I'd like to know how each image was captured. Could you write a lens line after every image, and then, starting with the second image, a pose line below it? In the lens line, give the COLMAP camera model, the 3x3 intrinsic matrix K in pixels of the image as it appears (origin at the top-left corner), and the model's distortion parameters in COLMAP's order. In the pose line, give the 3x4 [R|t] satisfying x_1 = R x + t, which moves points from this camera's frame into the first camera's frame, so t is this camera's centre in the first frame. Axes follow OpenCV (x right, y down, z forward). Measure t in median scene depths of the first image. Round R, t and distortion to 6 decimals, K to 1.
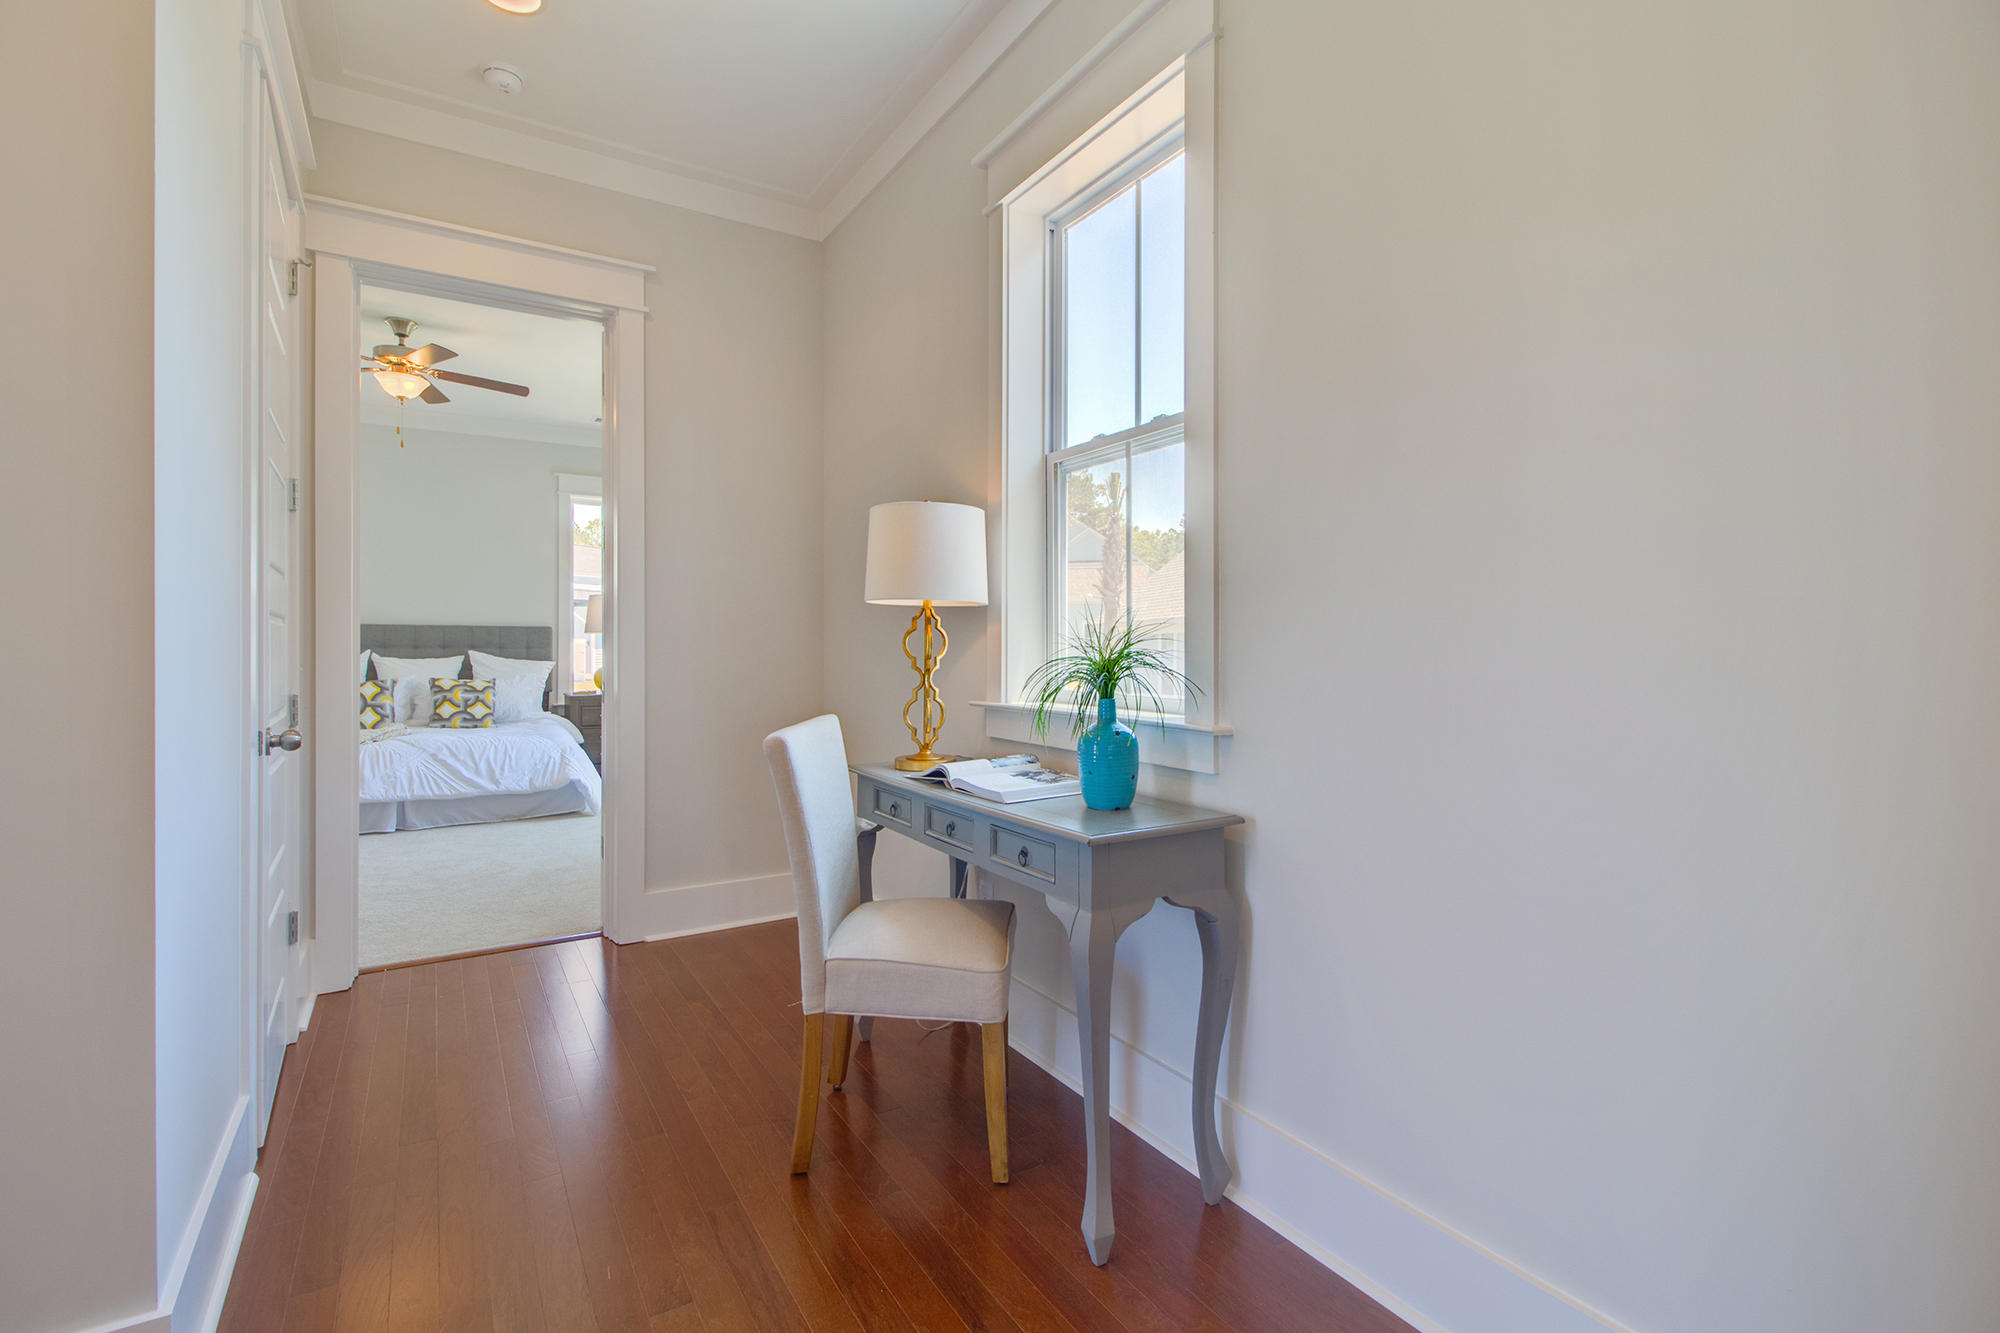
lens RADIAL K [[927.4, 0, 1031.0], [0, 927.4, 642.0], [0, 0, 1]] dist [0.014631, -0.007292]
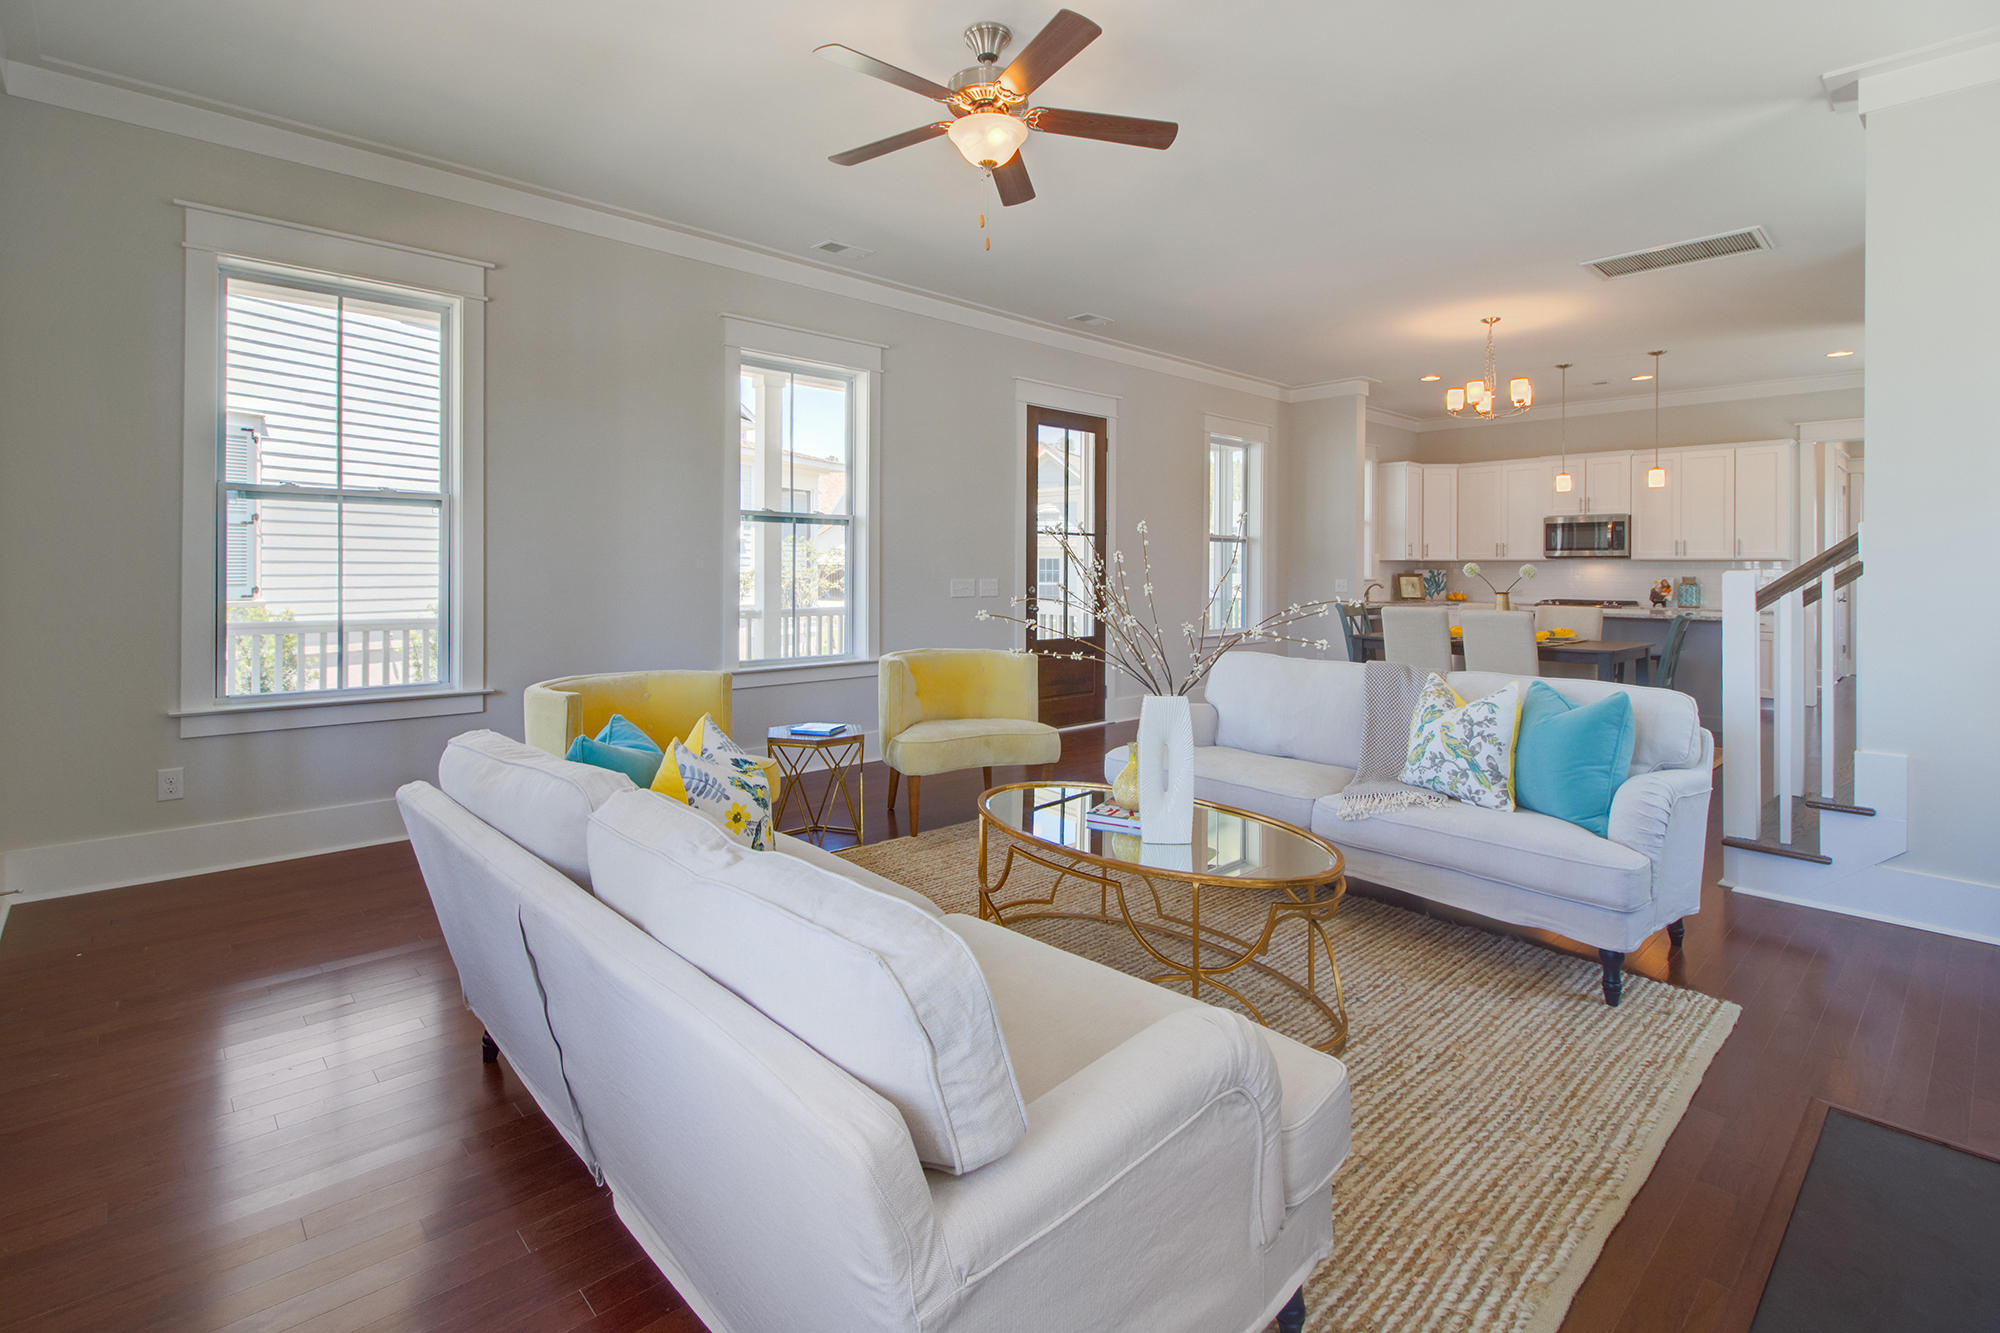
lens RADIAL K [[927.4, 0, 1003.7], [0, 927.4, 567.9], [0, 0, 1]] dist [0.014631, -0.007292]
pose [[0.171849, -0.000734, -0.985123, 1.035043], [-0.001386, 0.999999, -0.000987, -0.015675], [0.985122, 0.001535, 0.171848, -1.324289]]
